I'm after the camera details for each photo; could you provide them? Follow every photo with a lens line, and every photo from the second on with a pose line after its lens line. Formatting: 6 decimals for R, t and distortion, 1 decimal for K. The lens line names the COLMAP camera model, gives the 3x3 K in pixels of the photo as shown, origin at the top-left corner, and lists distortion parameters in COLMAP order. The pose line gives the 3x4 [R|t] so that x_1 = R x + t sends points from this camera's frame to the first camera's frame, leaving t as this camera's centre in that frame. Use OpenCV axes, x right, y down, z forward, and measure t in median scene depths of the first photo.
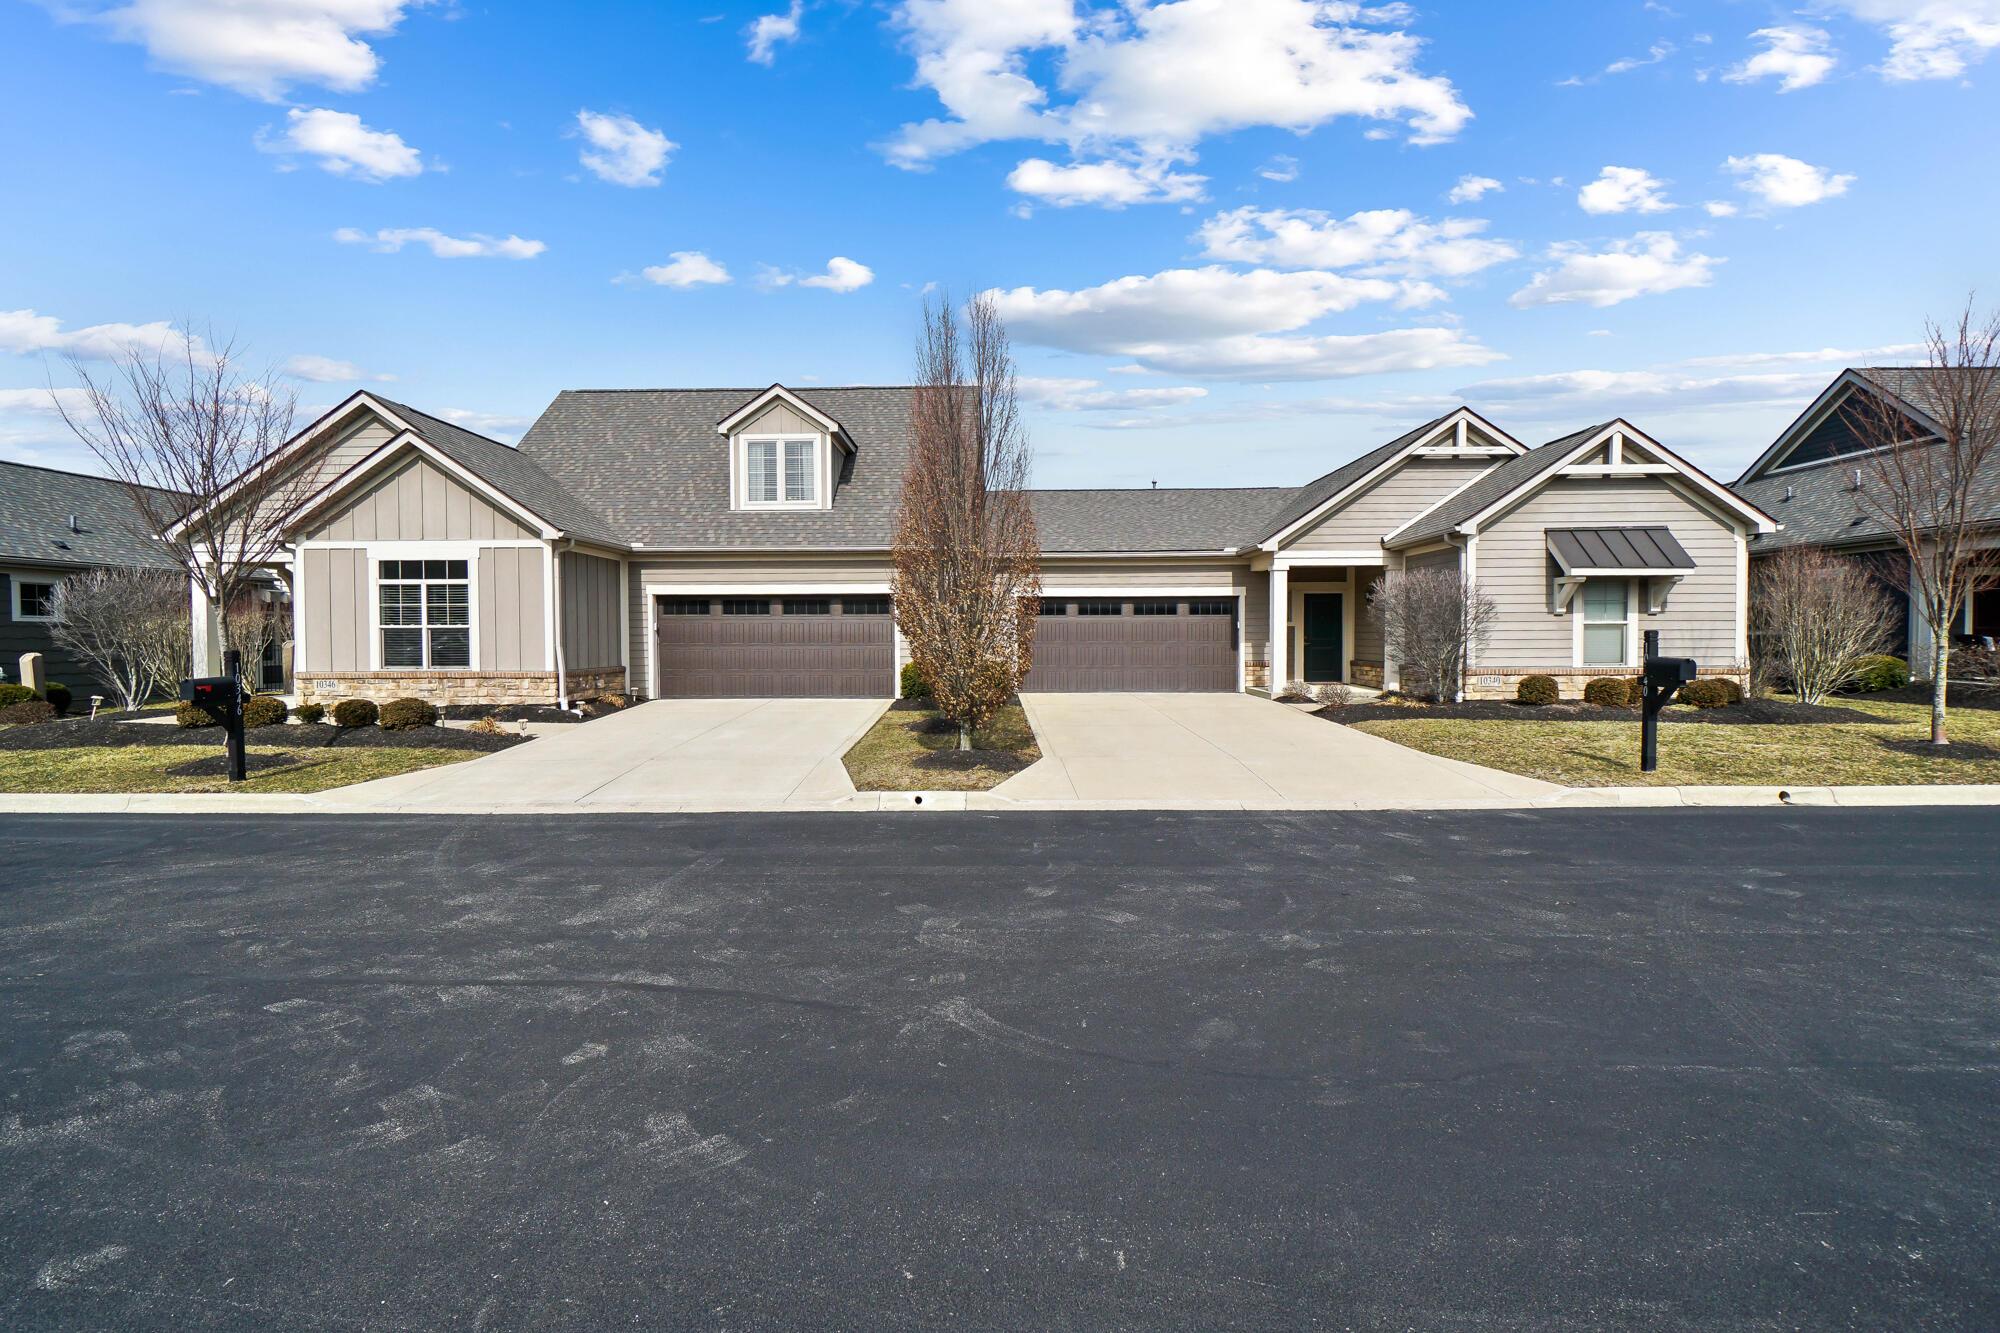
lens RADIAL K [[881.7, 0, 1000.1], [0, 881.7, 666.2], [0, 0, 1]] dist [0.002073, 0.000820]
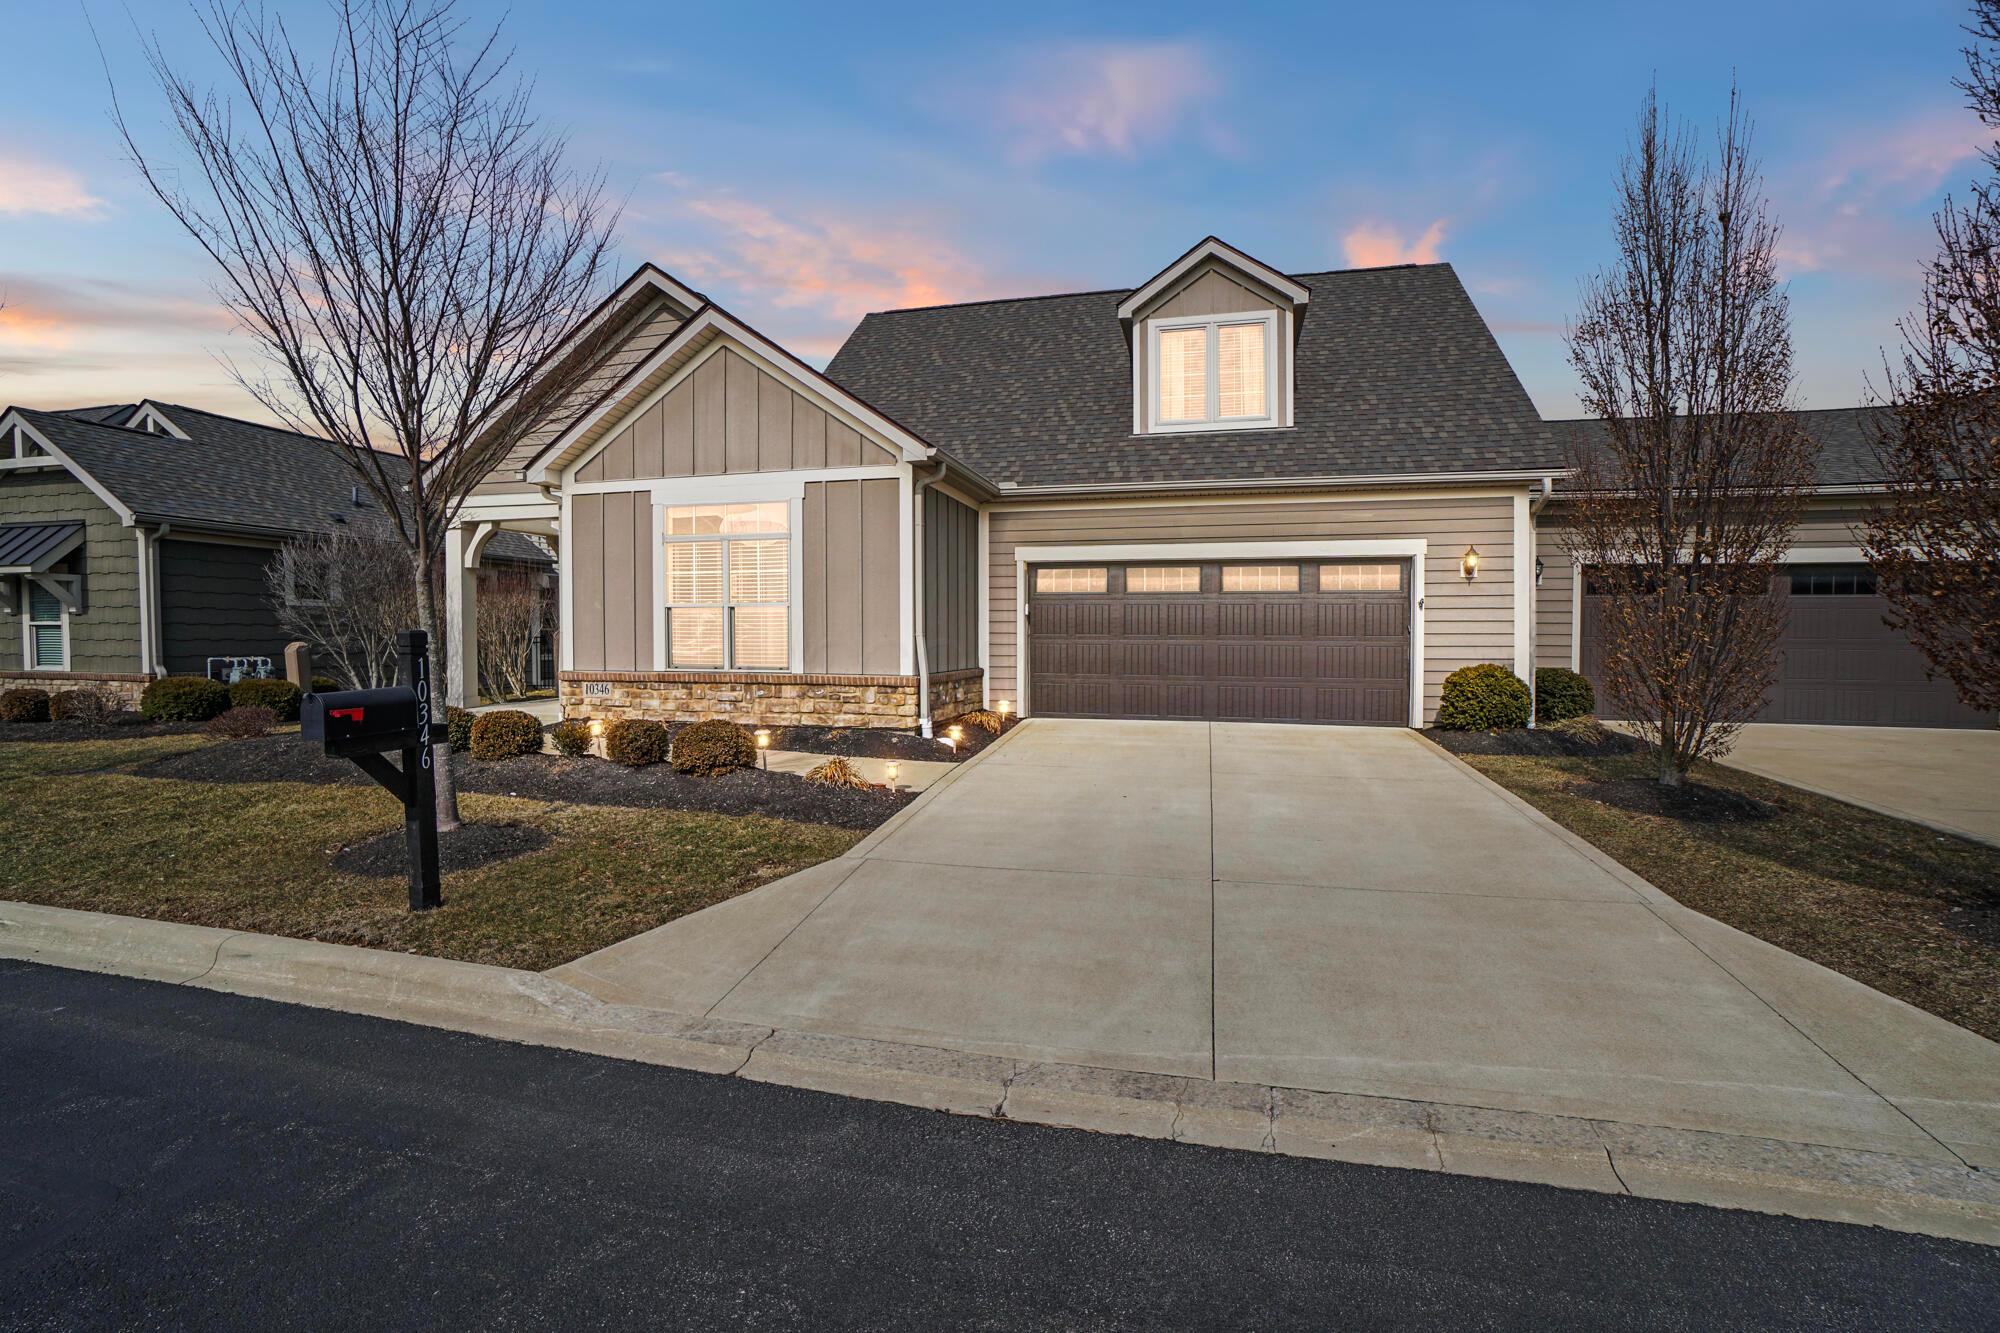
lens RADIAL K [[881.7, 0, 1000.6], [0, 881.7, 663.5], [0, 0, 1]] dist [0.002073, 0.000820]
pose [[0.973353, 0.013181, -0.228932, -0.298778], [-0.013778, 0.999905, -0.001010, -0.003169], [0.228896, 0.004138, 0.973442, 0.401100]]
